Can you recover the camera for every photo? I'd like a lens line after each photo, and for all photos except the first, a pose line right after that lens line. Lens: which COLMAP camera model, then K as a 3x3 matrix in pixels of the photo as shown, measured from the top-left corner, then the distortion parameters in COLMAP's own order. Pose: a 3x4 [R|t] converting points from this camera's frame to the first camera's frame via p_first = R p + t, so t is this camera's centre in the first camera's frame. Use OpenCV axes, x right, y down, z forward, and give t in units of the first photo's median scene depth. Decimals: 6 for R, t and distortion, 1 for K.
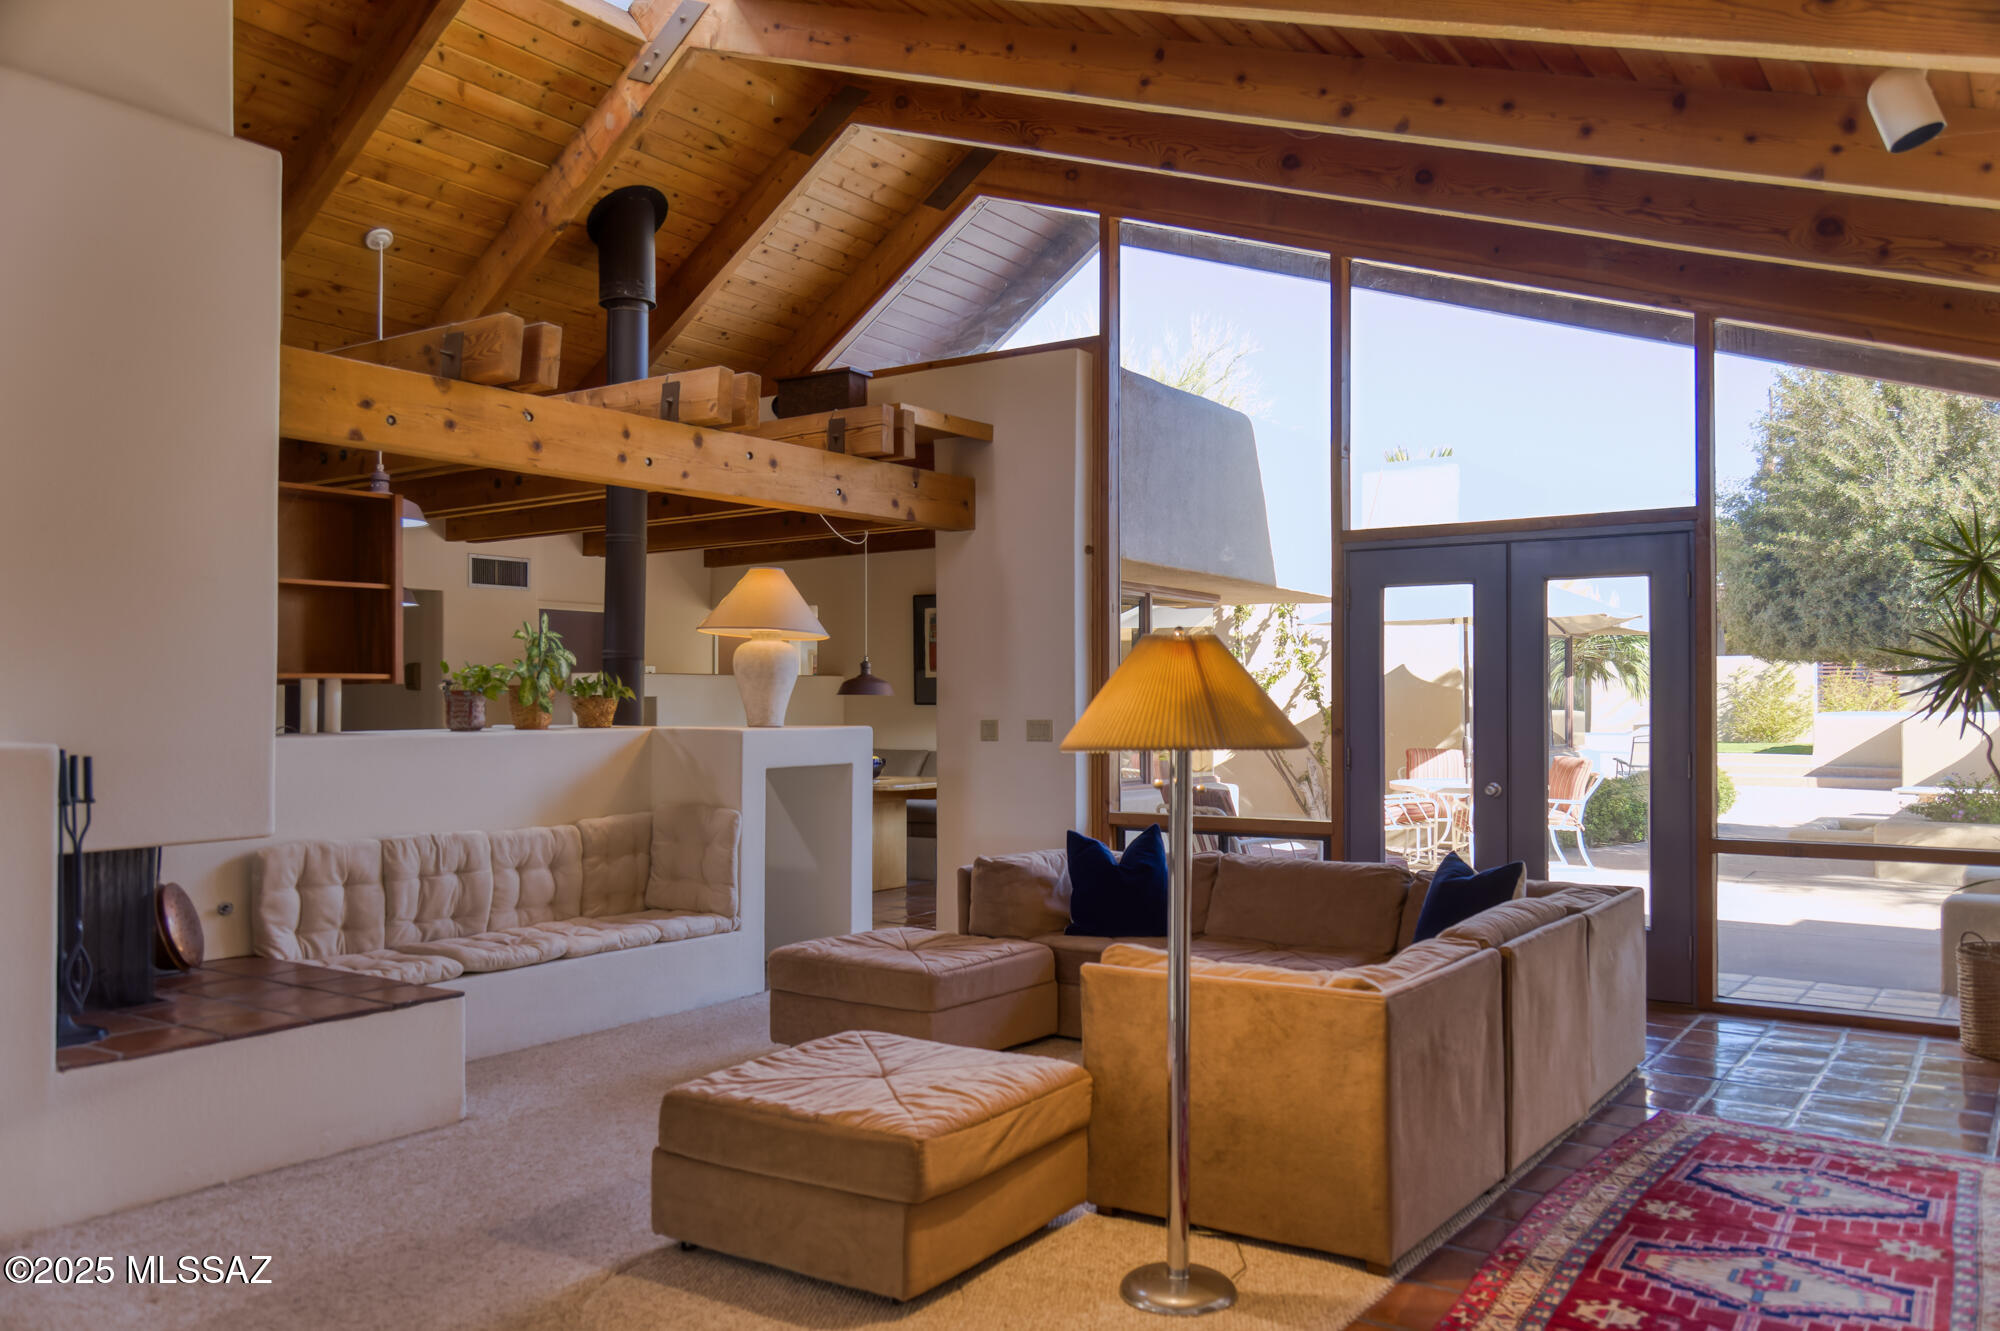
lens RADIAL K [[1554.2, 0, 999.7], [0, 1554.2, 676.3], [0, 0, 1]] dist [-0.001089, 0.008364]
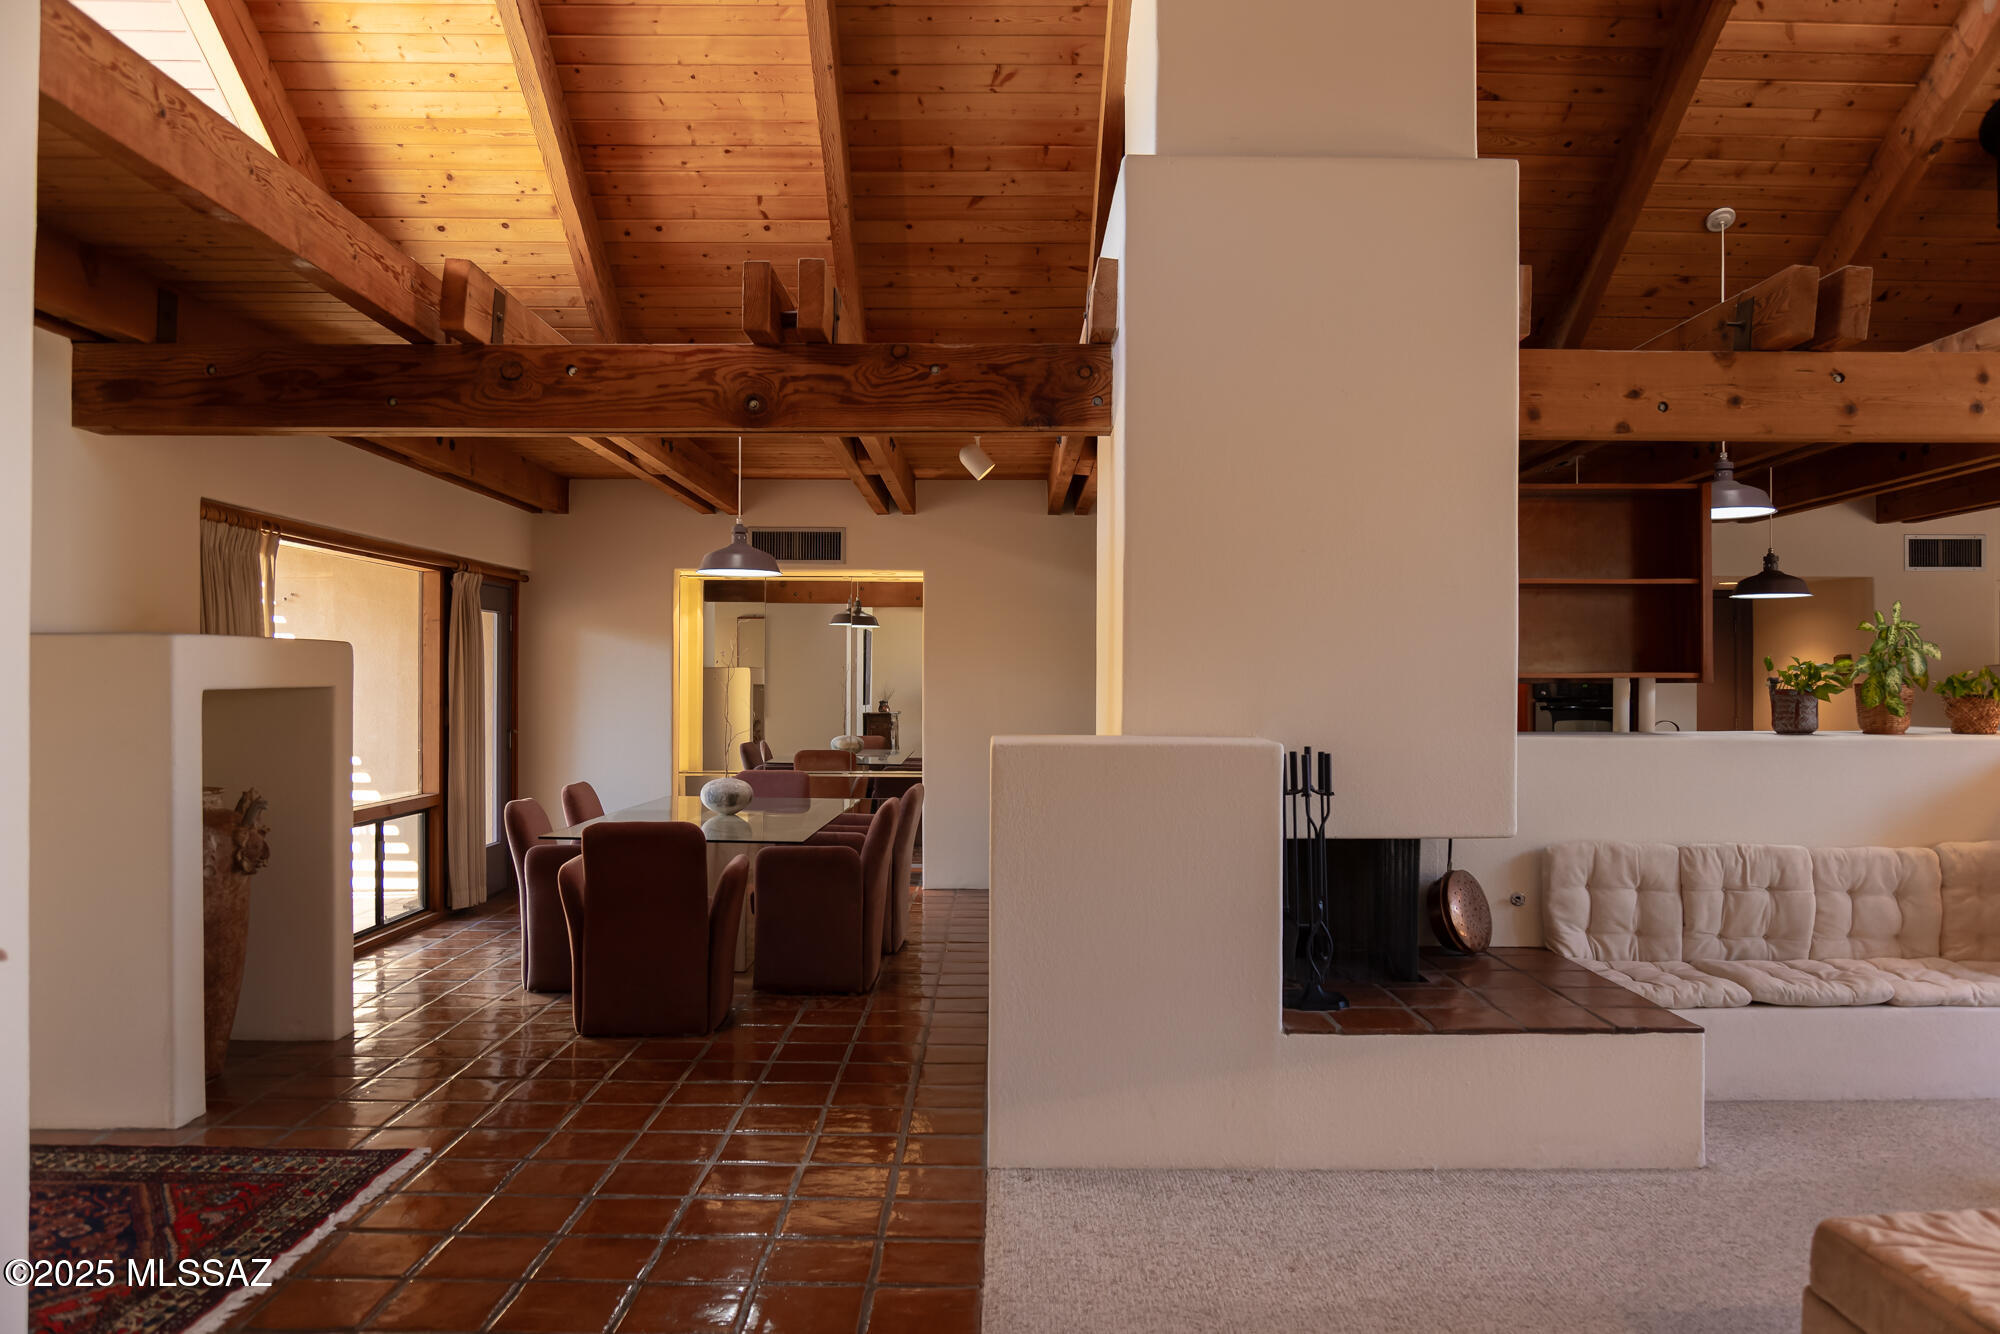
lens RADIAL K [[1423.2, 0, 1006.6], [0, 1423.2, 677.6], [0, 0, 1]] dist [-0.036330, 0.024507]
pose [[0.565857, -0.000640, -0.824503, 0.082963], [0.009221, 0.999942, 0.005553, -0.007301], [0.824452, -0.010745, 0.565830, 0.163802]]
